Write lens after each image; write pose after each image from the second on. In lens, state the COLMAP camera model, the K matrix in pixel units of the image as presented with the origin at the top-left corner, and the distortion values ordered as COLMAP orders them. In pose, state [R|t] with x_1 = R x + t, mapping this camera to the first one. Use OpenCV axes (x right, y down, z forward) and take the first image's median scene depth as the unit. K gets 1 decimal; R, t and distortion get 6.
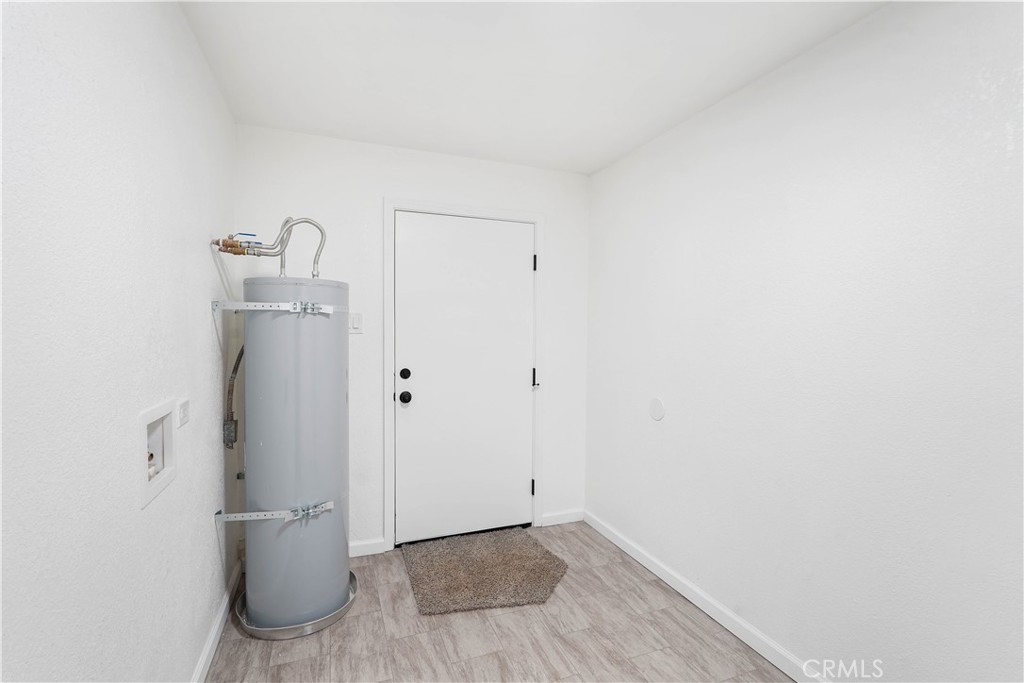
lens RADIAL K [[466.2, 0, 511.1], [0, 466.2, 338.3], [0, 0, 1]] dist [-0.012569, 0.008482]
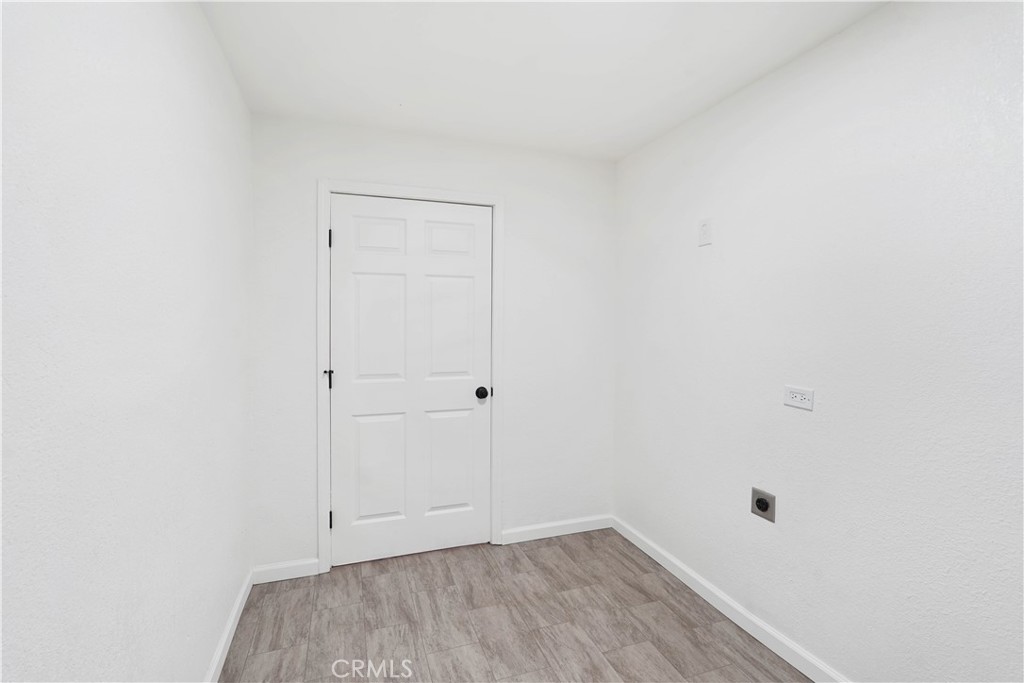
lens RADIAL K [[466.2, 0, 511.1], [0, 466.2, 338.3], [0, 0, 1]] dist [-0.012569, 0.008482]
pose [[-0.999342, -0.015378, 0.032863, -0.144488], [-0.013568, 0.998415, 0.054622, -0.043227], [-0.033651, 0.054140, -0.997966, 2.021705]]
